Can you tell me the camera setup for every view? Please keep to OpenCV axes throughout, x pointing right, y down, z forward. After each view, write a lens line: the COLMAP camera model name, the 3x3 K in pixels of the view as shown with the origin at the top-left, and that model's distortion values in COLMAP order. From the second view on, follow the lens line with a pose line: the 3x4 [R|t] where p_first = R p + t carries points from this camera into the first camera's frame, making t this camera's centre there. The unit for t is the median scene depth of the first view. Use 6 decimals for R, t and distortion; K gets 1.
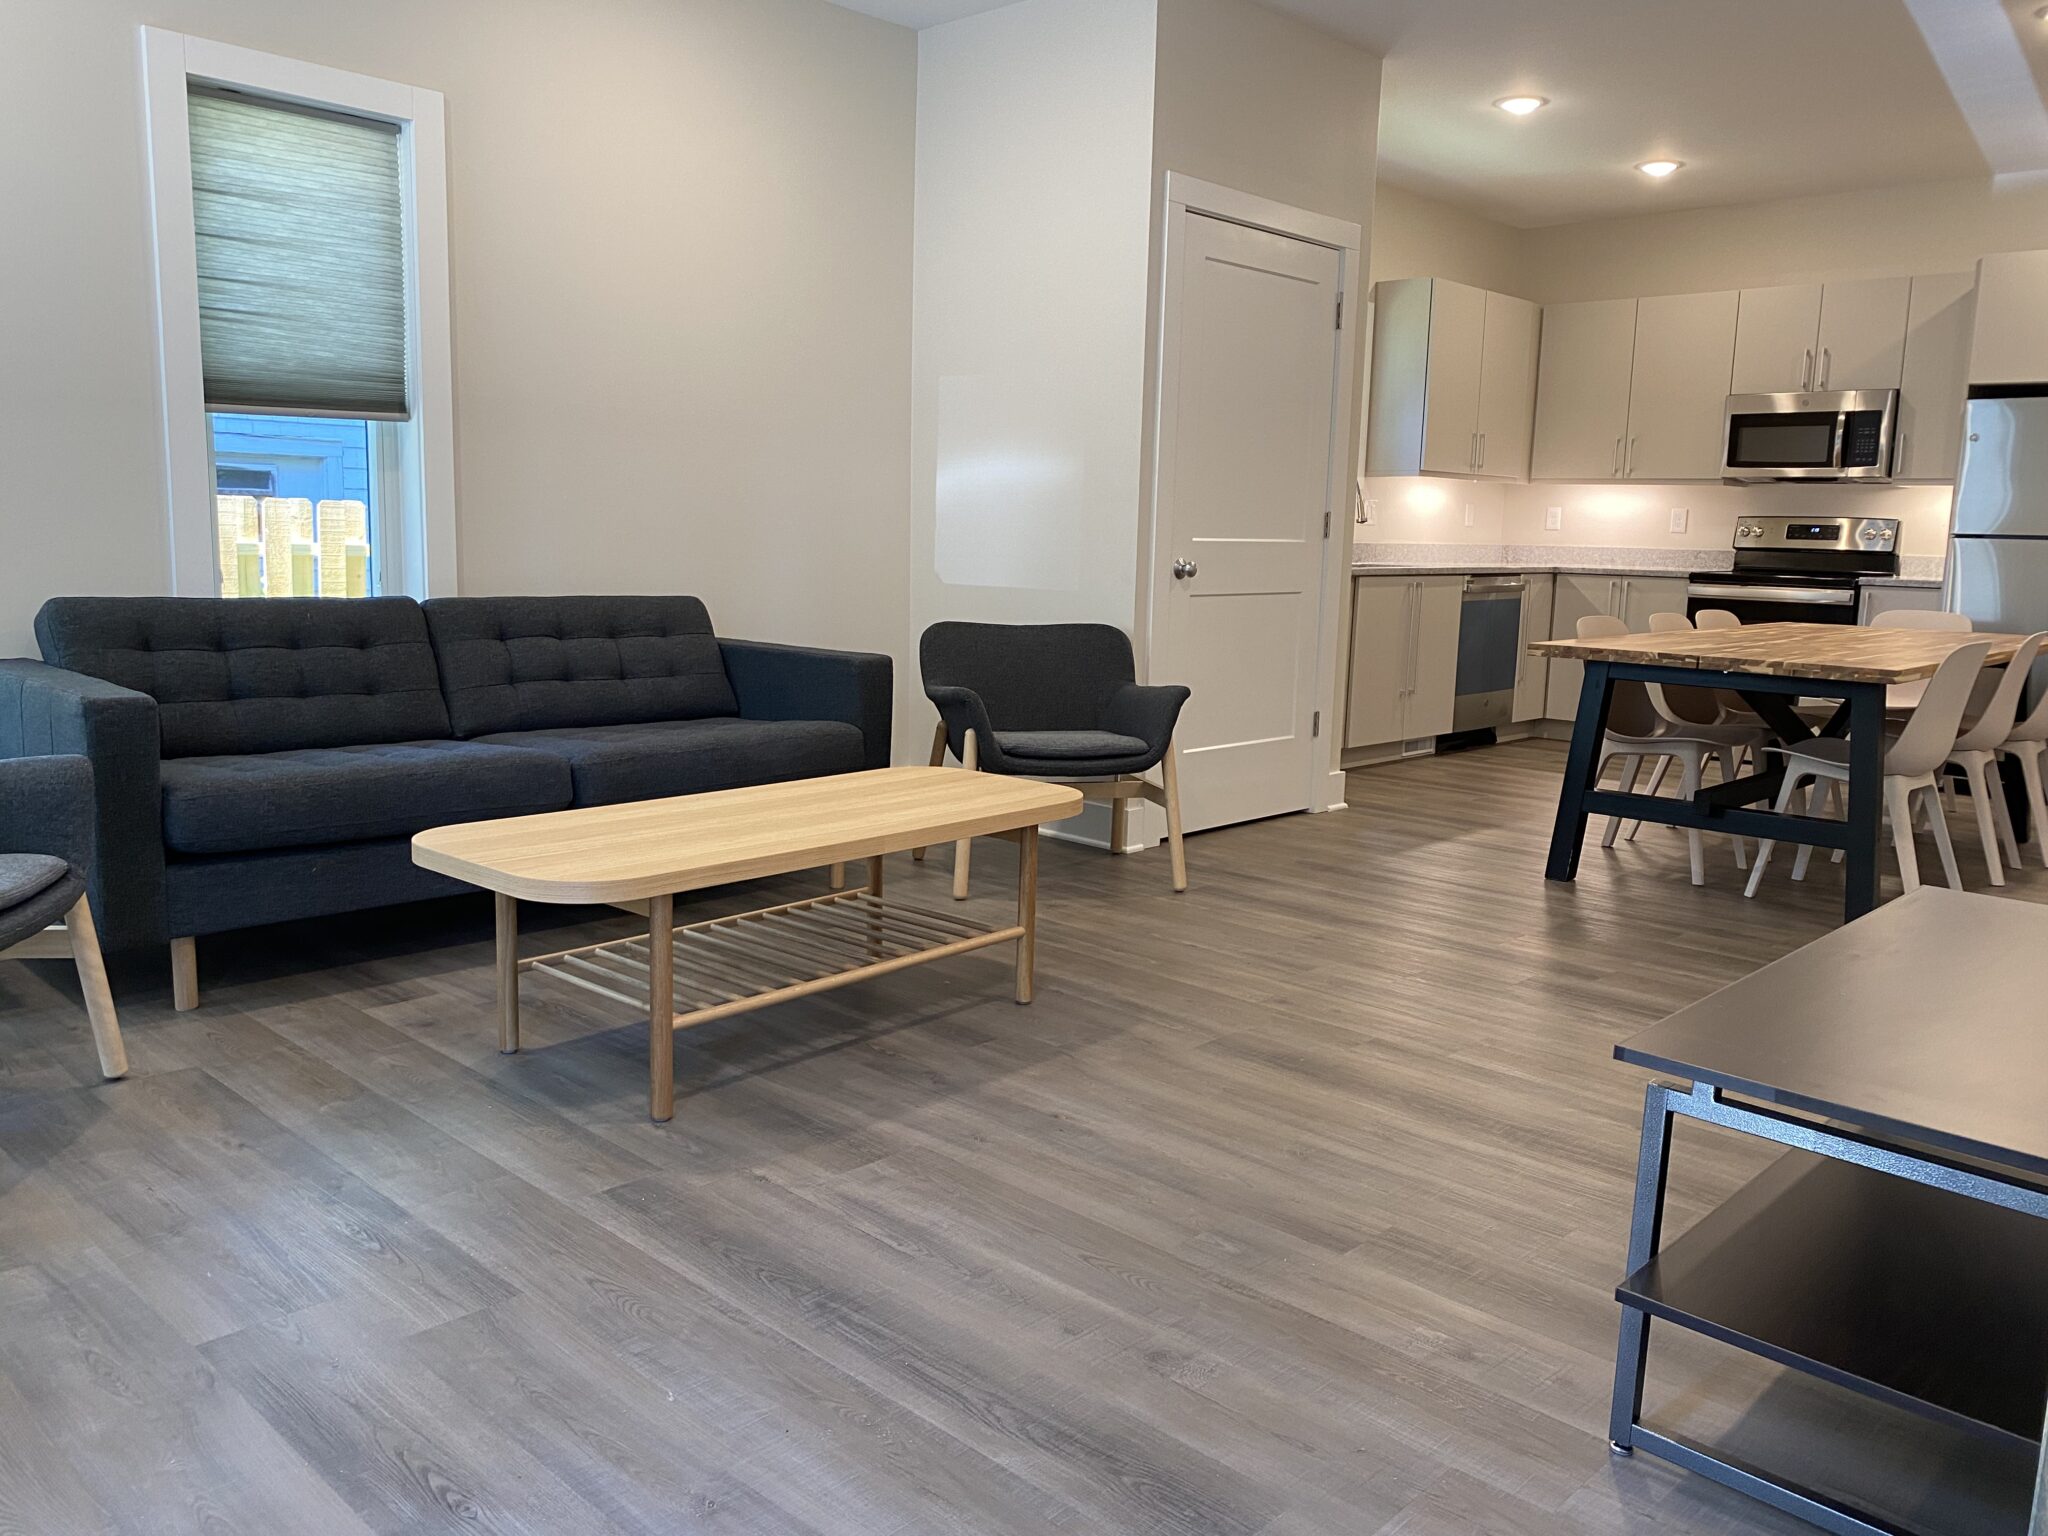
lens RADIAL K [[1558.7, 0, 1019.1], [0, 1558.7, 756.1], [0, 0, 1]] dist [0.009792, -0.009639]
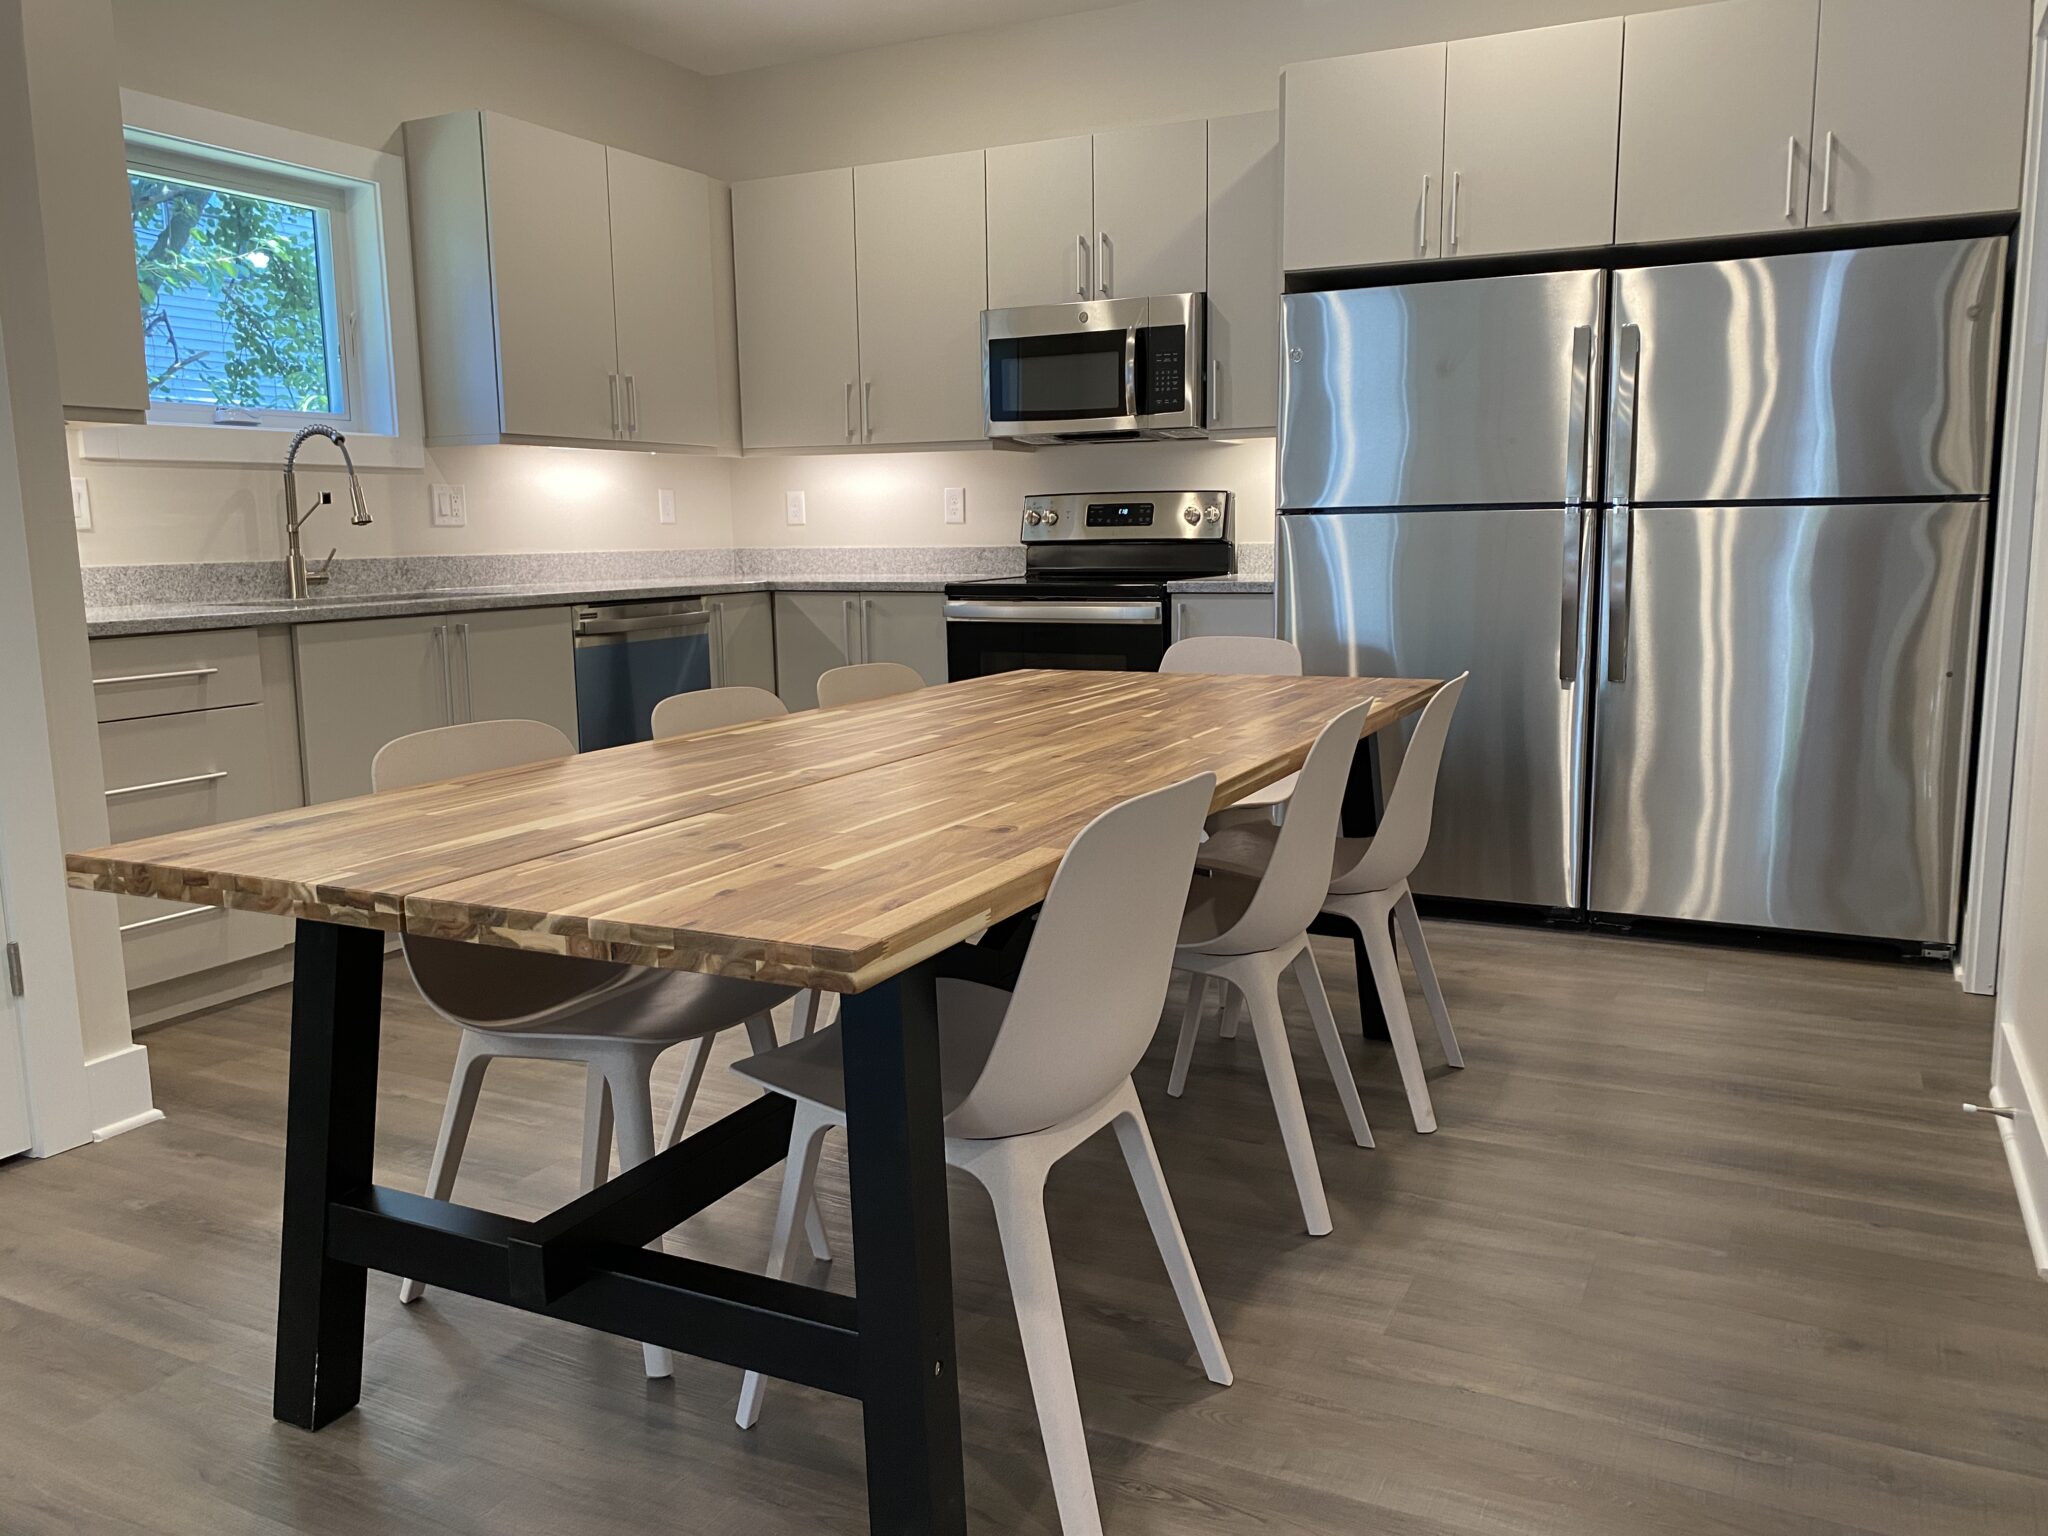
lens RADIAL K [[1558.7, 0, 1026.3], [0, 1558.7, 771.7], [0, 0, 1]] dist [0.009792, -0.009639]
pose [[0.953894, -0.082661, 0.288538, 0.269127], [0.080475, 0.996567, 0.019452, -0.049427], [-0.289155, 0.004665, 0.957271, 0.370398]]
